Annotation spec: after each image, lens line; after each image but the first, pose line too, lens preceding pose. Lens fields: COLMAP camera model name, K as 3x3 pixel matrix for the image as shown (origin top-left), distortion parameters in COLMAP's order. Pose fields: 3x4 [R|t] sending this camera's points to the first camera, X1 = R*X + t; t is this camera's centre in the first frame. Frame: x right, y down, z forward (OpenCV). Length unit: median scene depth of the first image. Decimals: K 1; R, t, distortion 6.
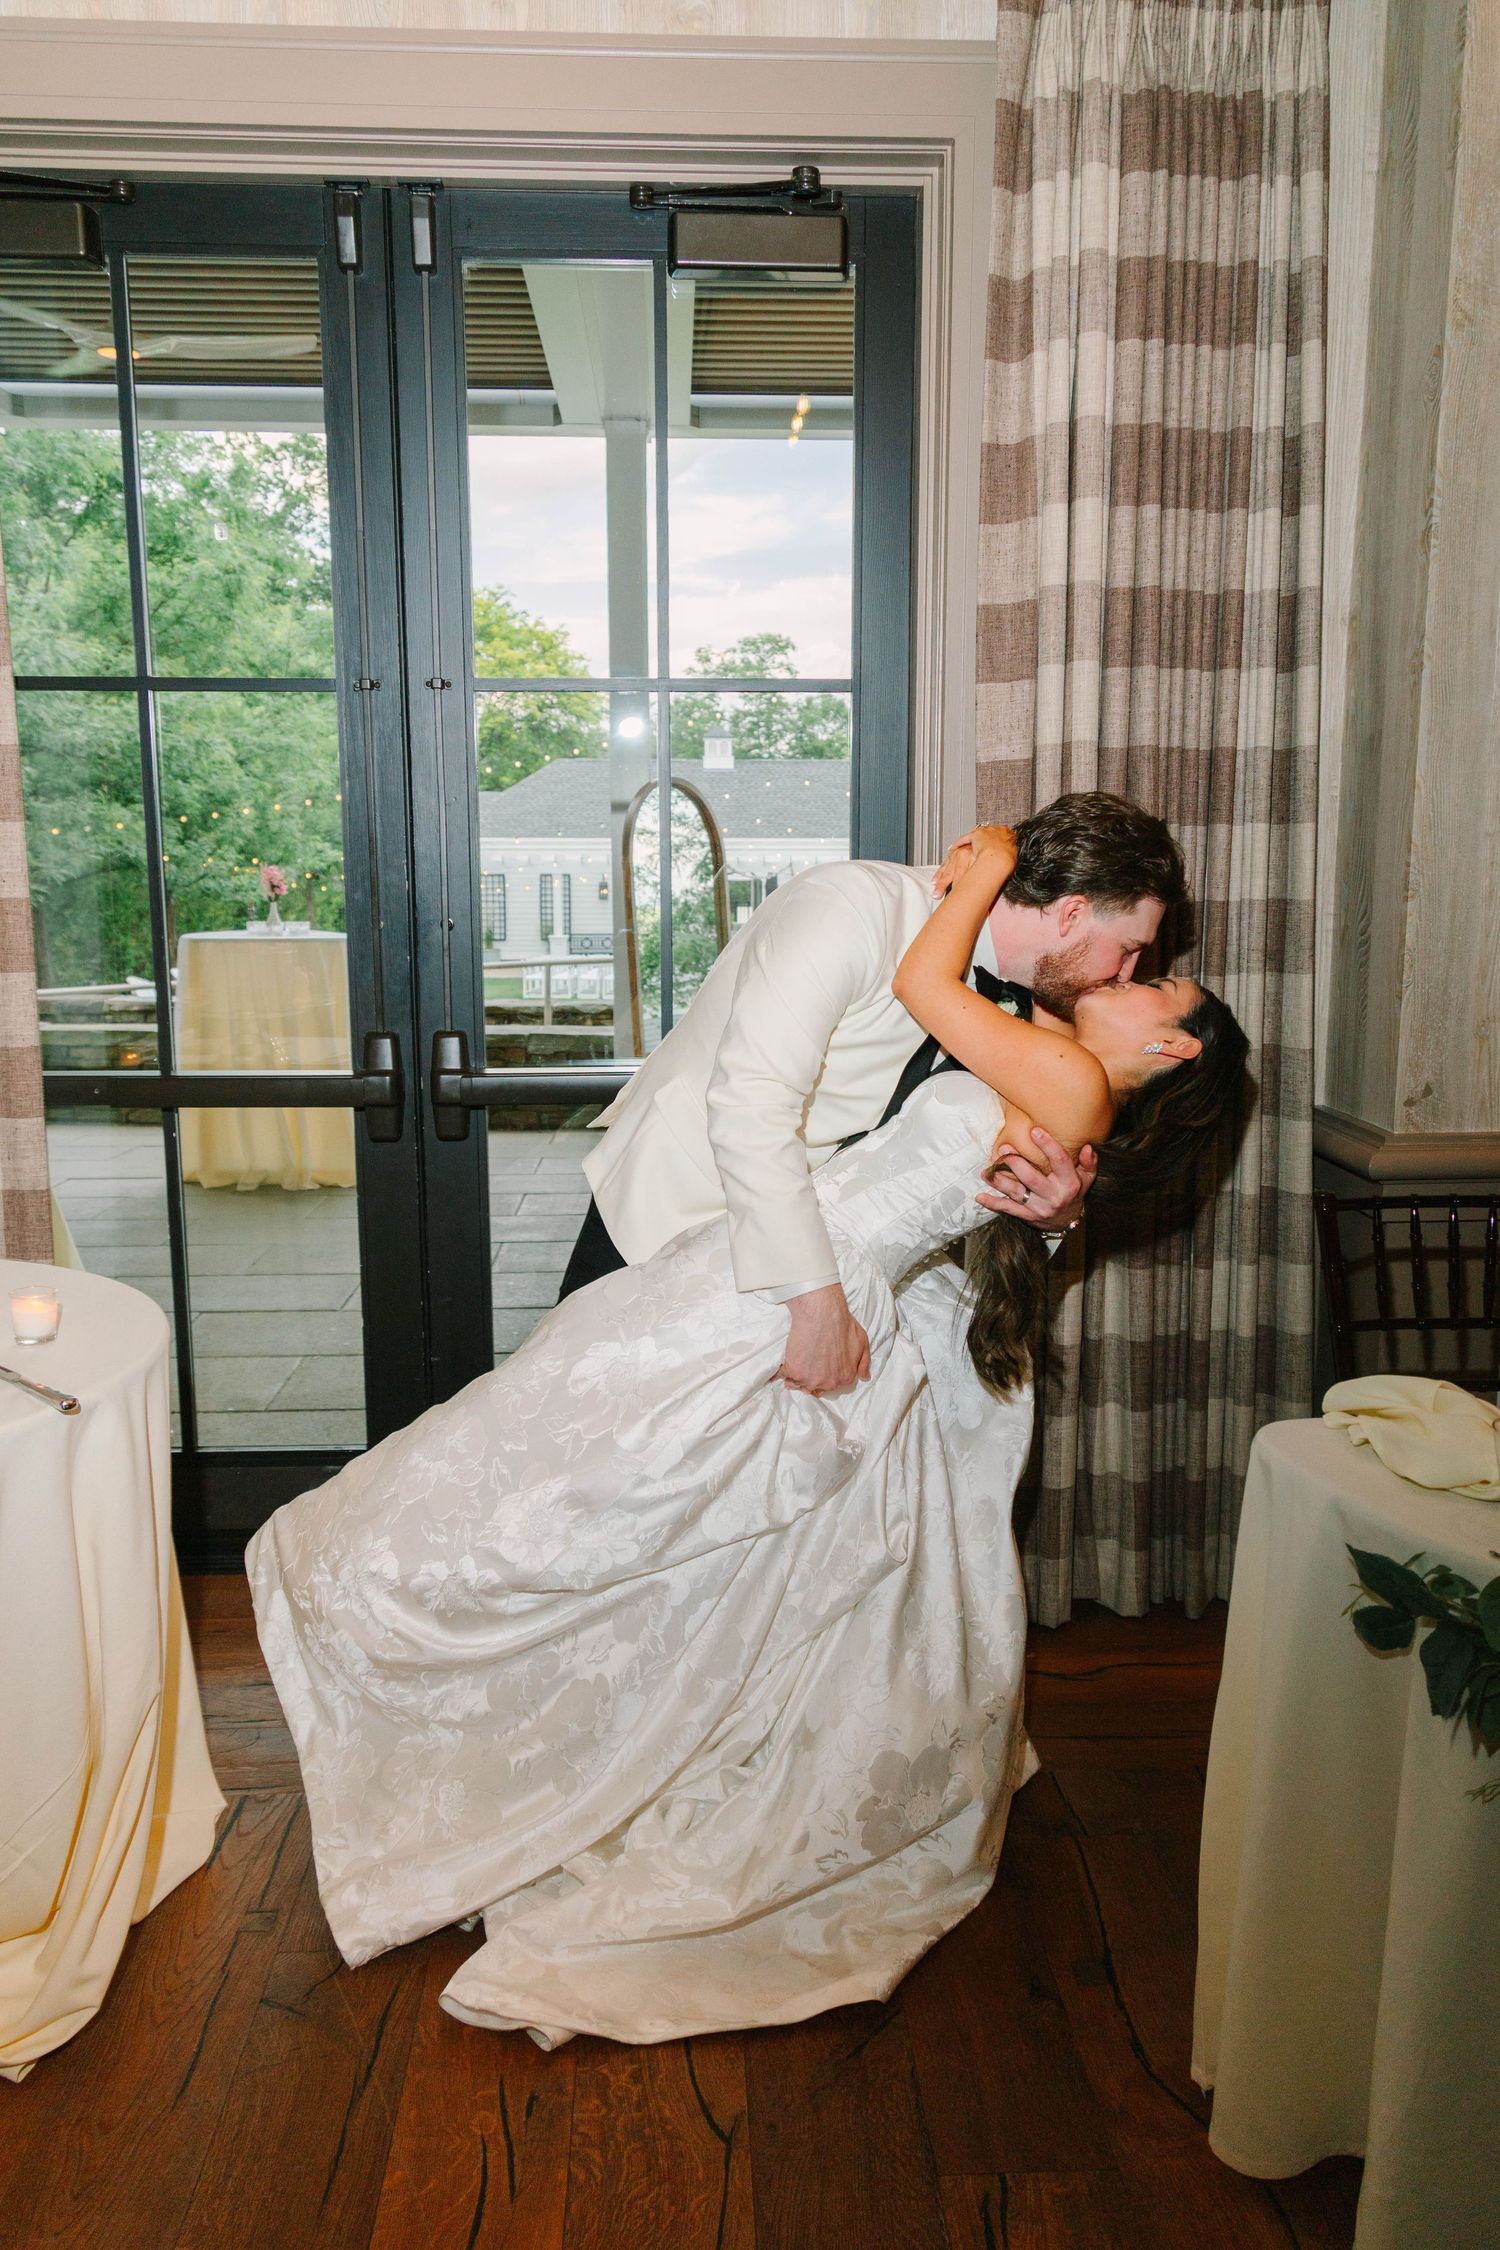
lens RADIAL K [[1725.2, 0, 750.0], [0, 1725.2, 1125.0], [0, 0, 1]] dist [0.005921, 0.012838]
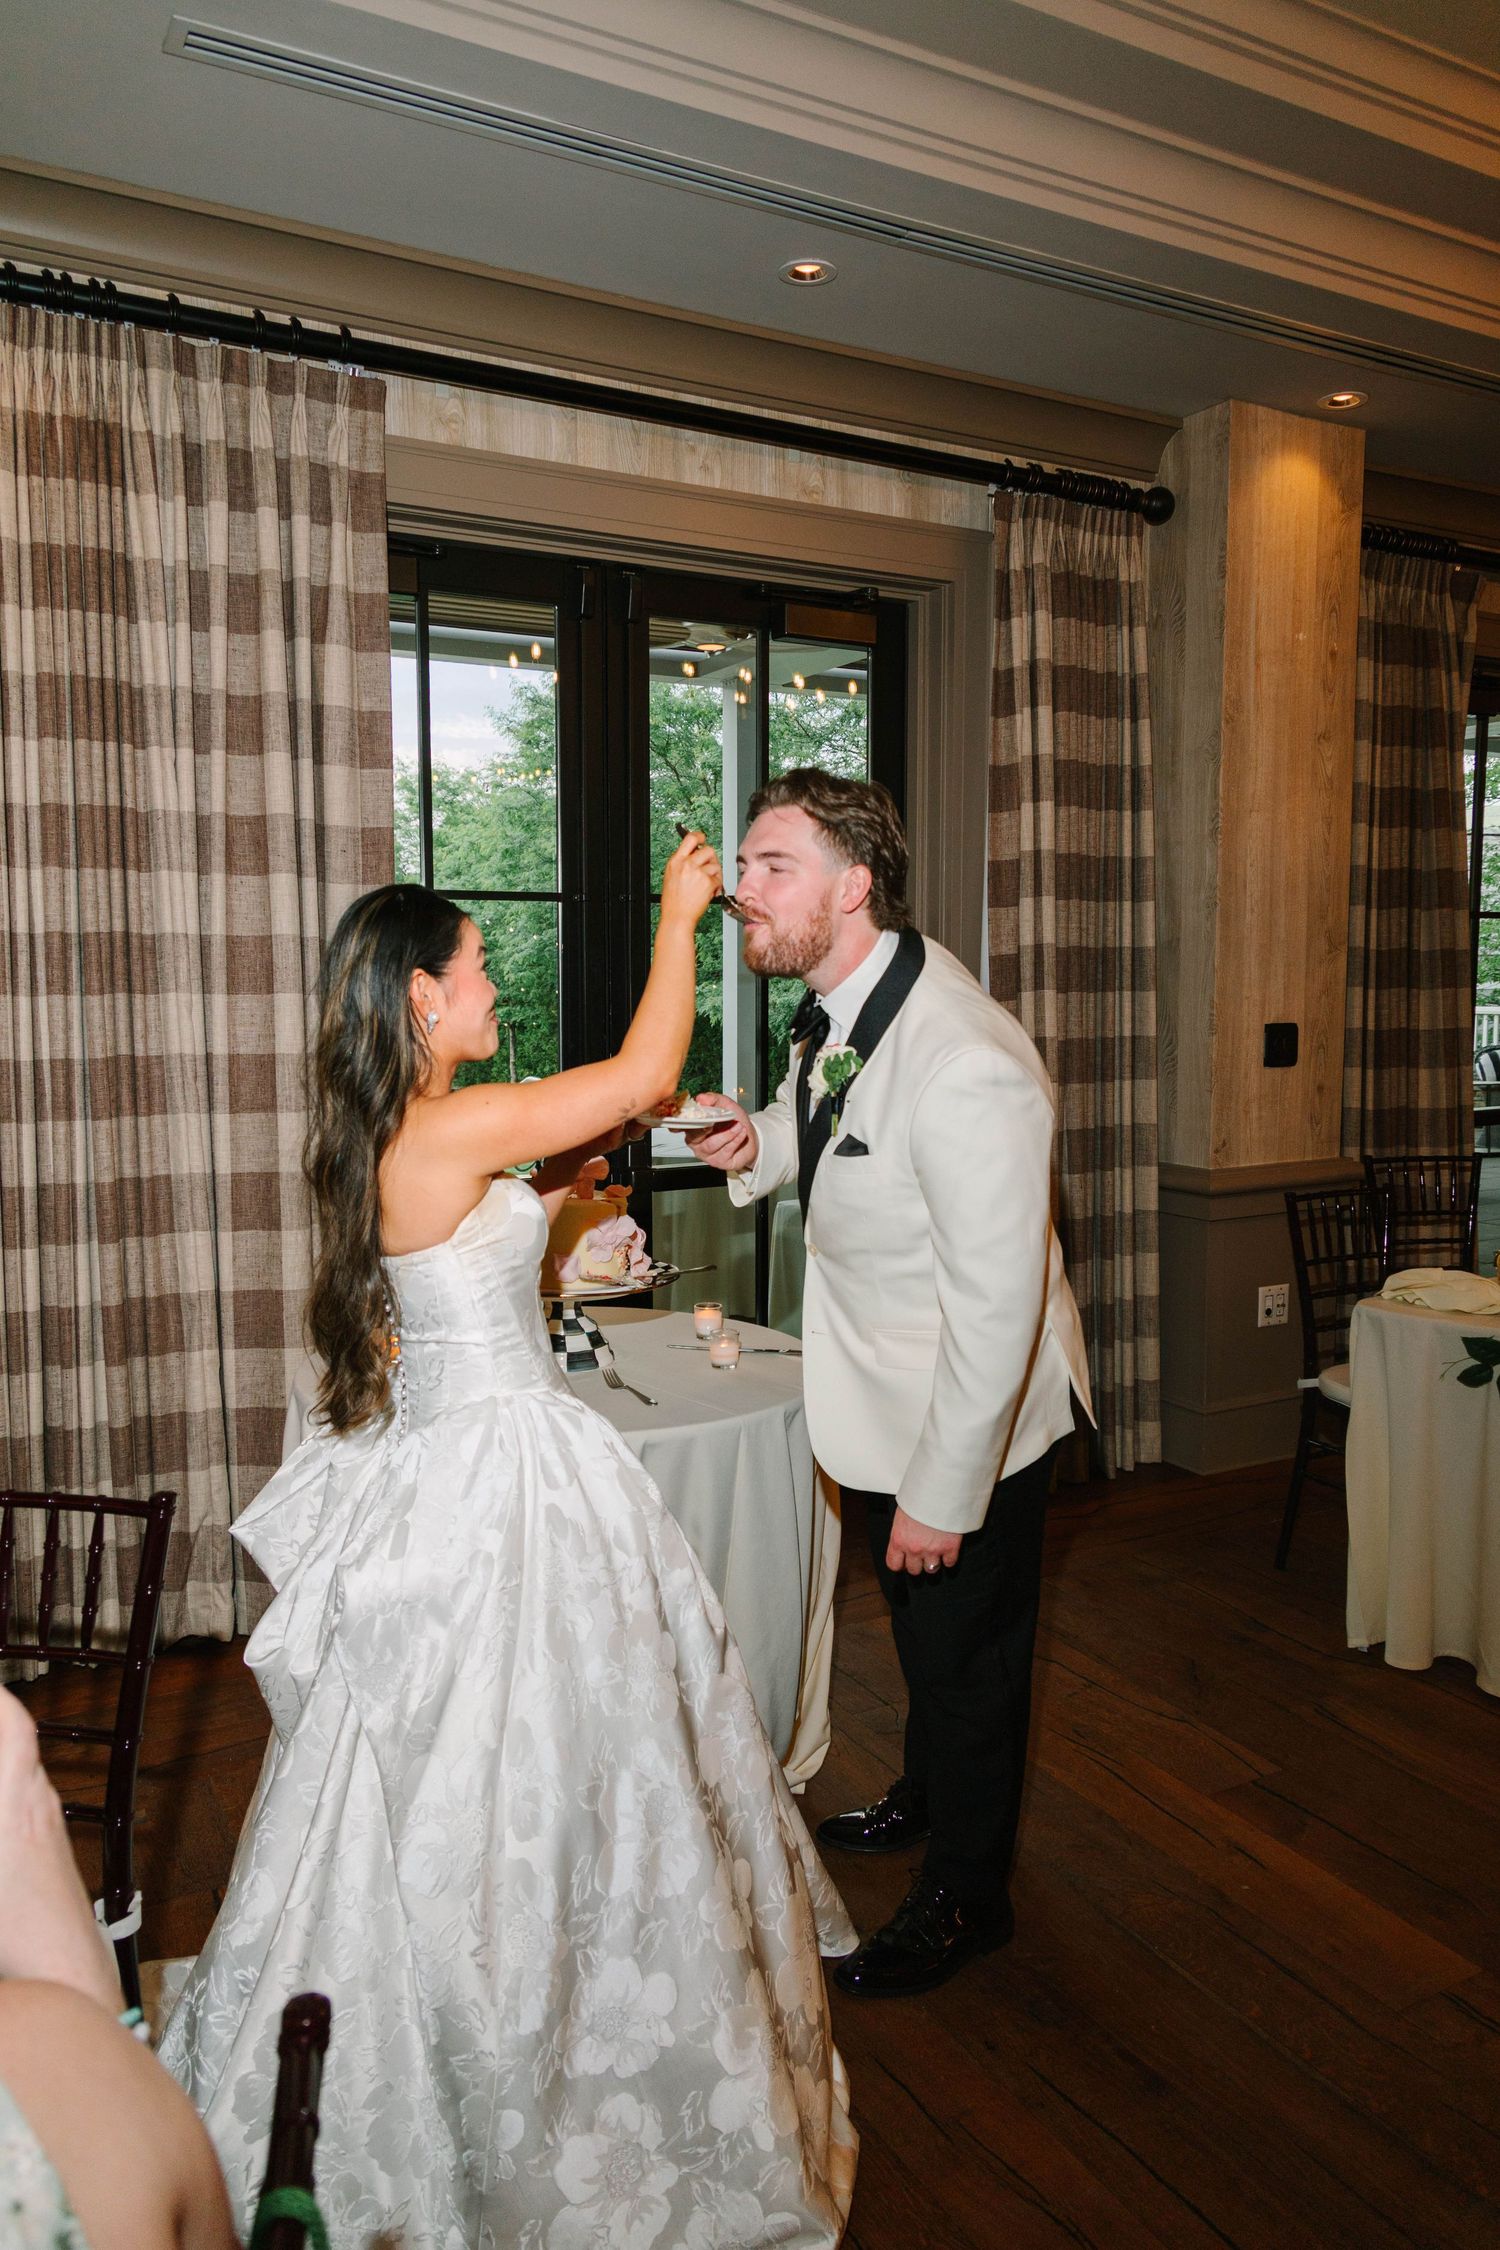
lens RADIAL K [[1583.0, 0, 750.0], [0, 1583.0, 1125.0], [0, 0, 1]] dist [0.005661, 0.005204]
pose [[0.900709, -0.043776, 0.432212, -0.721409], [0.074451, 0.995745, -0.054299, 0.012700], [-0.427996, 0.081087, 0.900136, -0.230629]]
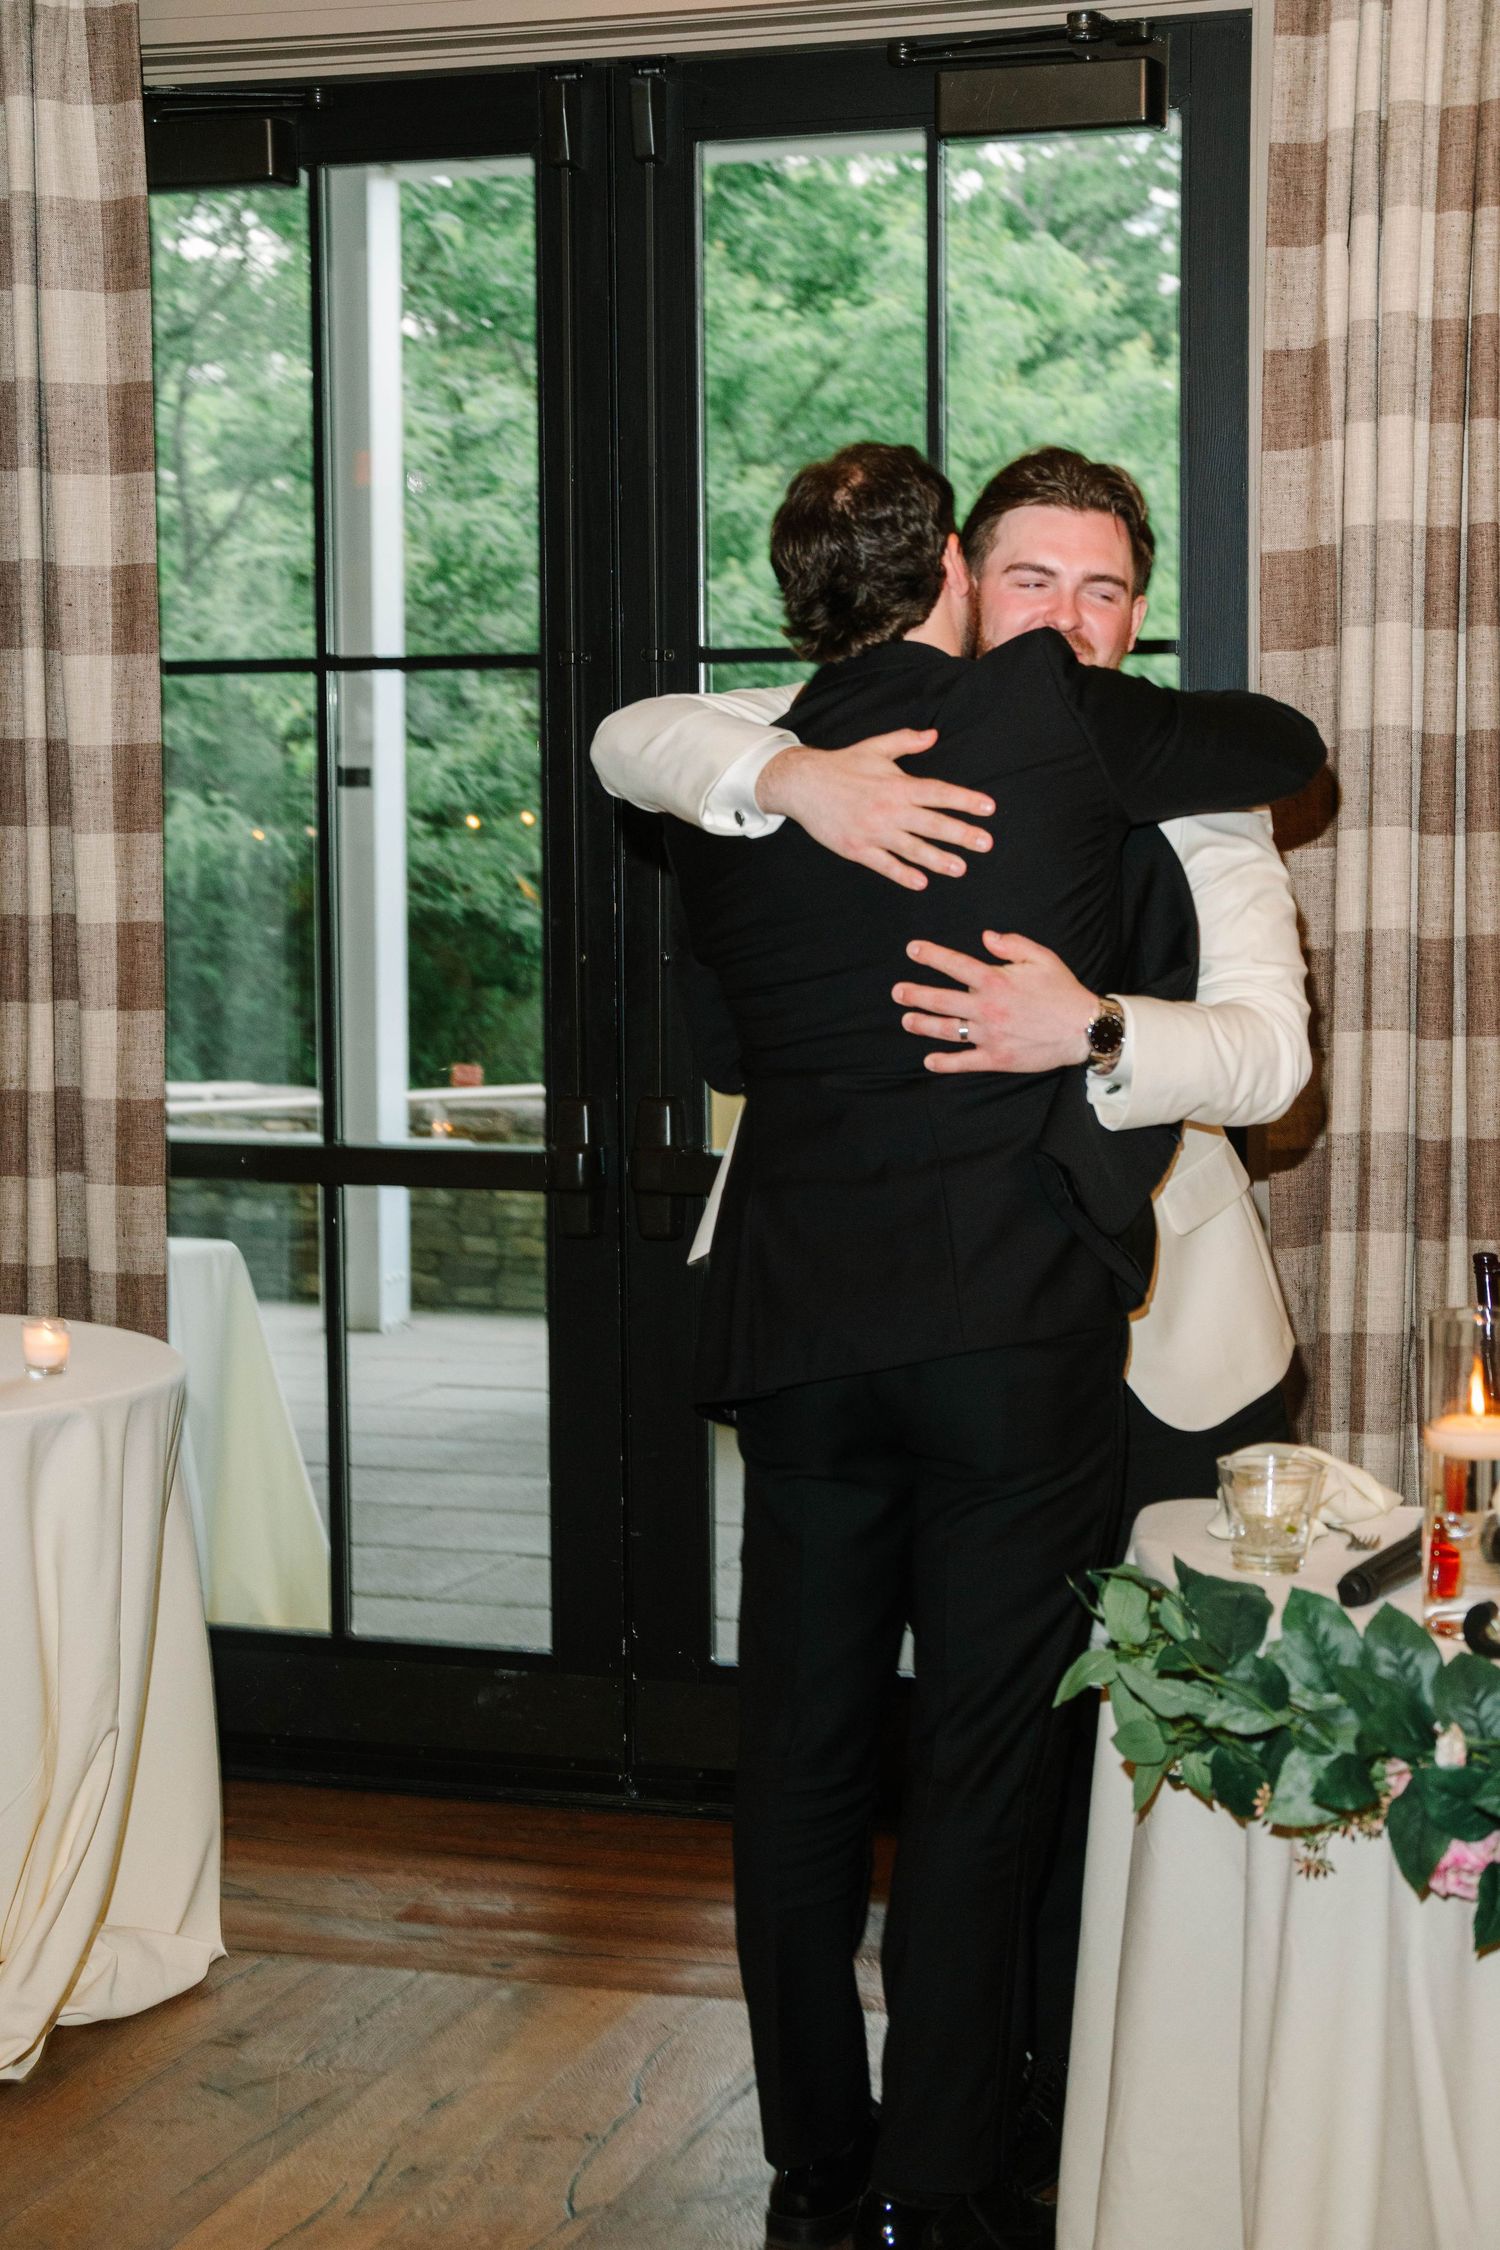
lens RADIAL K [[3903.8, 0, 785.1], [0, 3903.8, 1128.0], [0, 0, 1]] dist [-0.192573, 2.195429]
pose [[0.934554, 0.025661, -0.354894, 0.547932], [-0.055060, 0.995812, -0.072989, 0.091542], [0.351534, 0.087752, 0.932053, -0.660428]]
